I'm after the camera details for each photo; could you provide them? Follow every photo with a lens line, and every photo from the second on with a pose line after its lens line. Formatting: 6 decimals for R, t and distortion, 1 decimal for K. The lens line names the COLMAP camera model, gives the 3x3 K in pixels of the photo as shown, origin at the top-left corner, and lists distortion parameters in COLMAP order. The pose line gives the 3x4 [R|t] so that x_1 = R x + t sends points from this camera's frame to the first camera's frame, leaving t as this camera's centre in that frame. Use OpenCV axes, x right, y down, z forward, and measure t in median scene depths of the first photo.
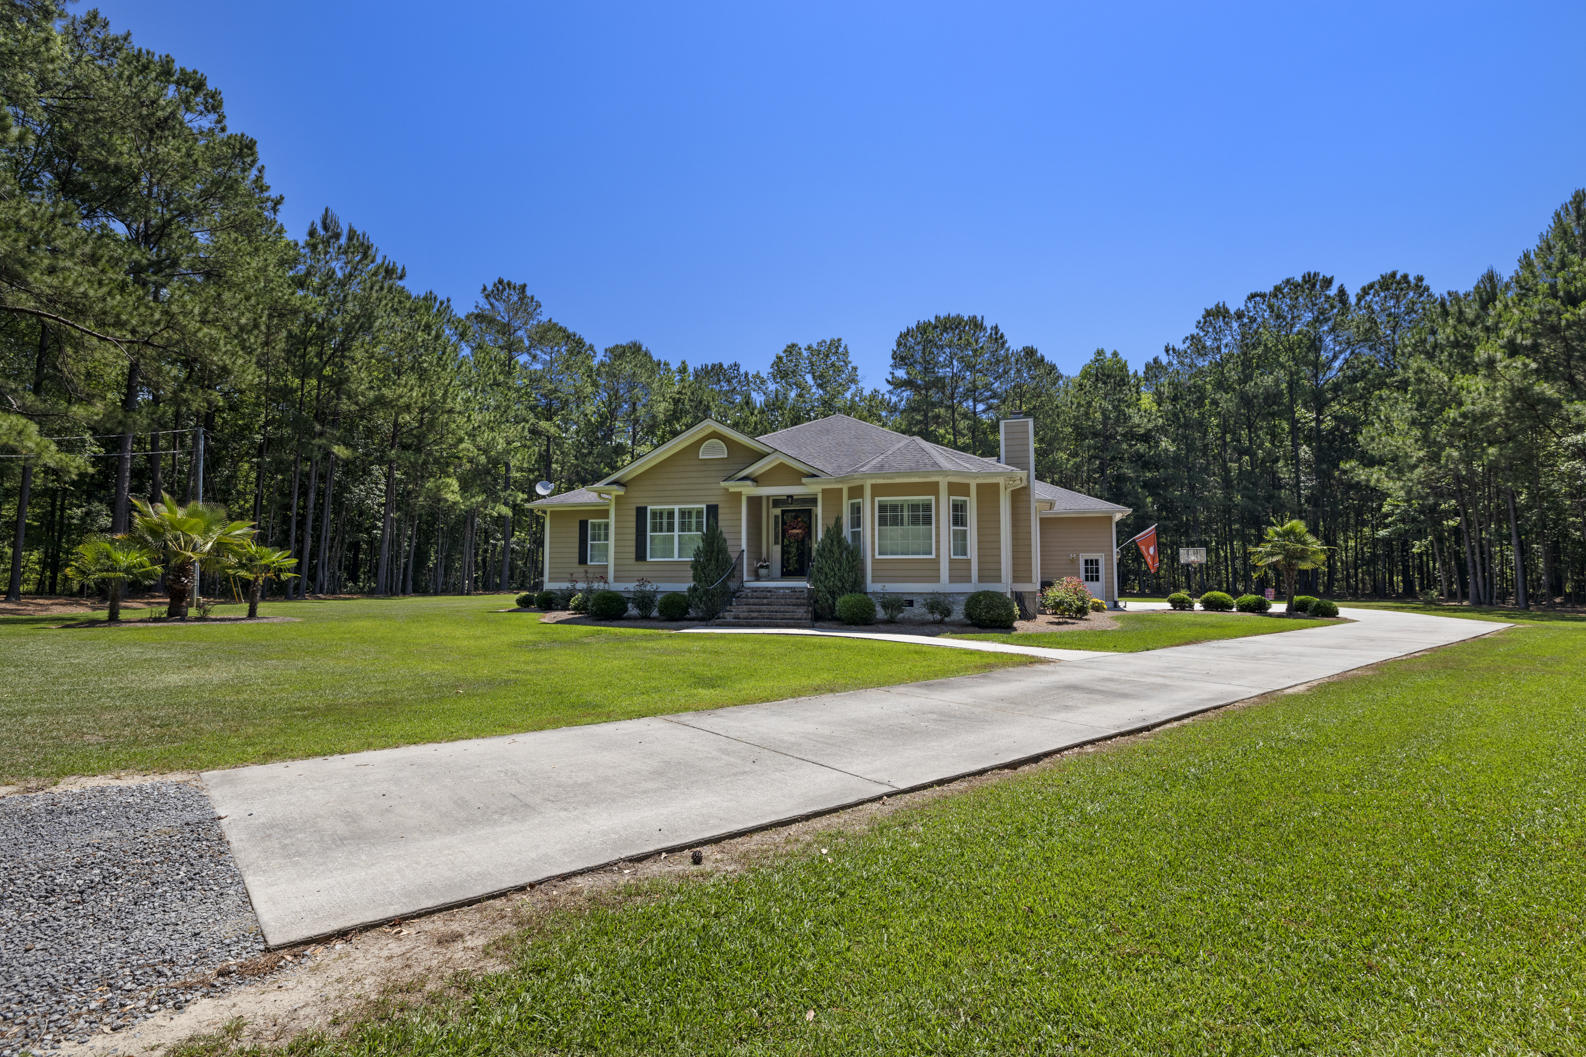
lens RADIAL K [[797.5, 0, 793.0], [0, 797.5, 528.5], [0, 0, 1]] dist [-0.001824, 0.000208]
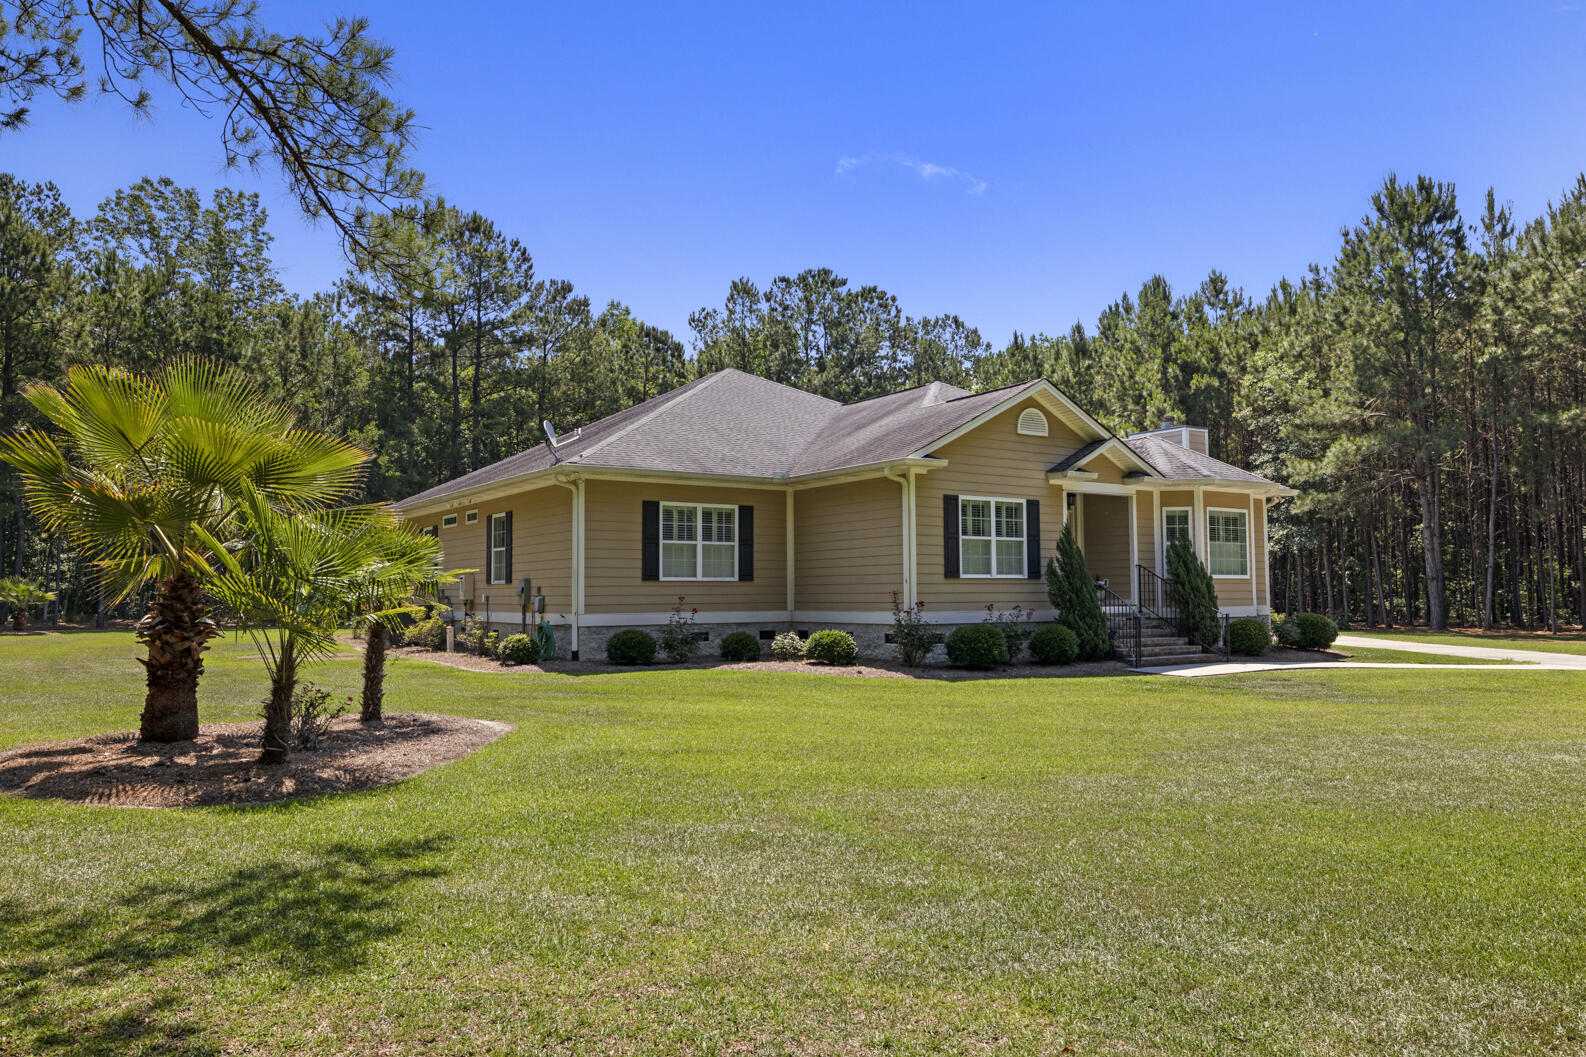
lens RADIAL K [[1101.8, 0, 793.0], [0, 1101.8, 528.5], [0, 0, 1]] dist [0.000151, 0.000612]
pose [[0.637953, 0.041089, 0.768979, -0.810025], [-0.044026, 0.998888, -0.016850, 0.017576], [-0.768816, -0.023106, 0.639052, 0.434365]]
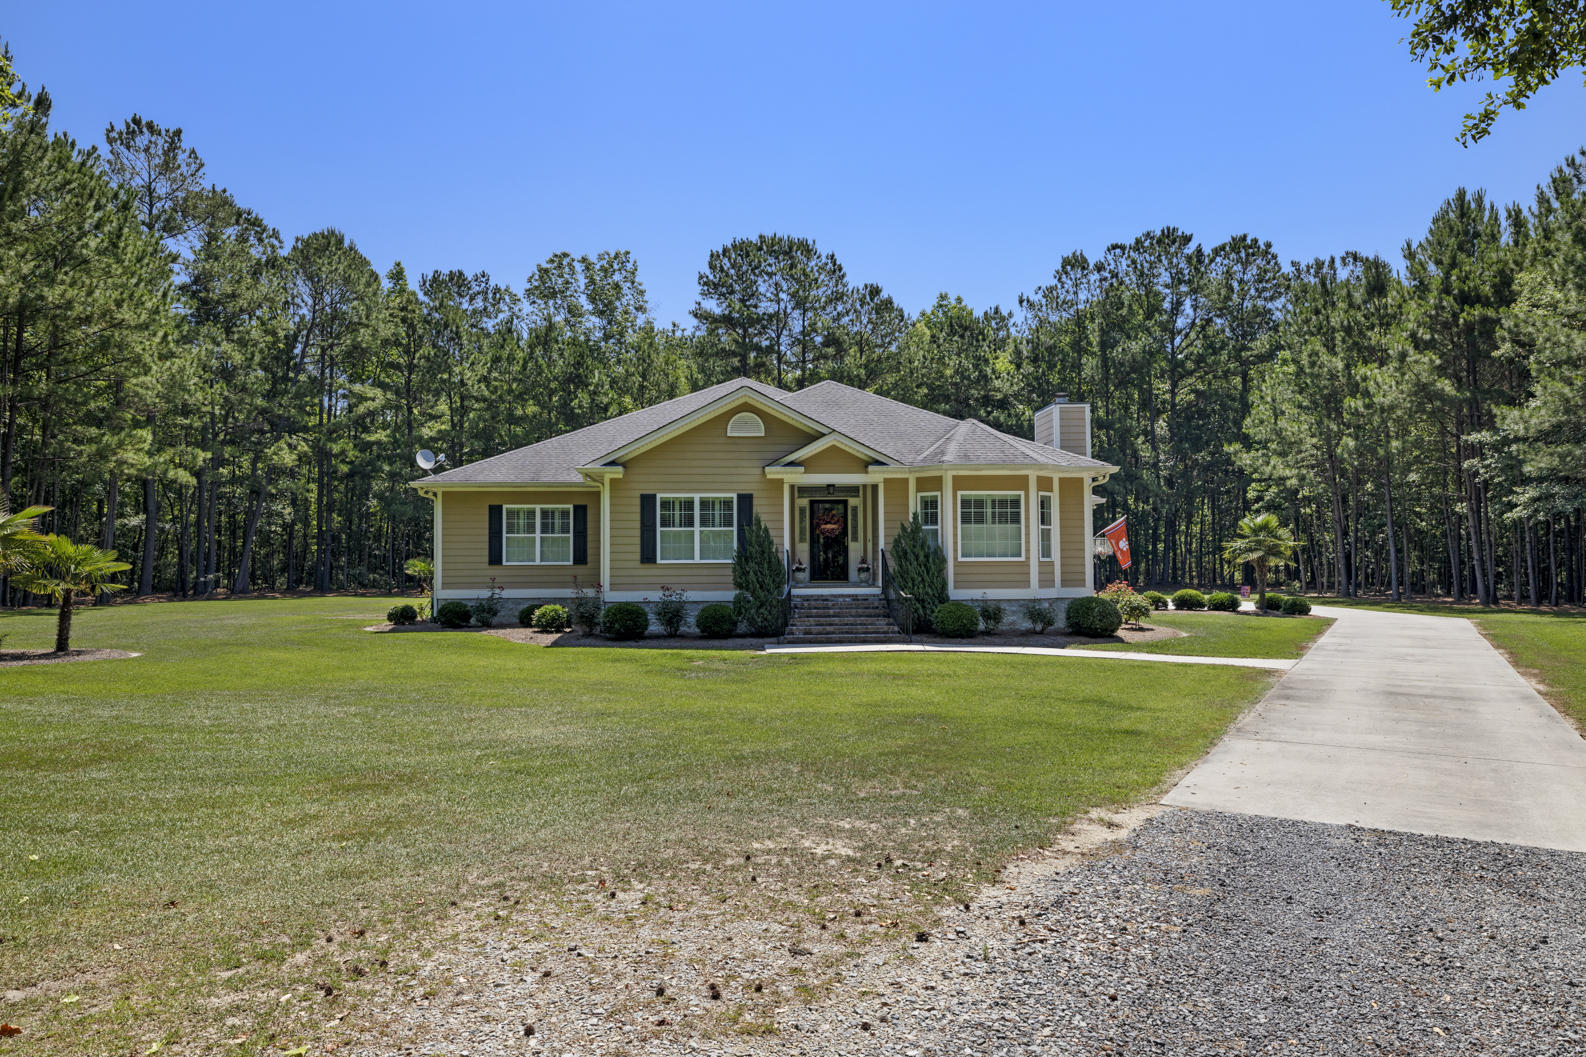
lens RADIAL K [[1083.6, 0, 793.0], [0, 1083.6, 528.5], [0, 0, 1]] dist [0.003676, 0.000128]
pose [[0.943846, 0.004514, 0.330354, -0.340808], [-0.014120, 0.999544, 0.026683, -0.020150], [-0.330083, -0.029849, 0.943480, -0.045454]]
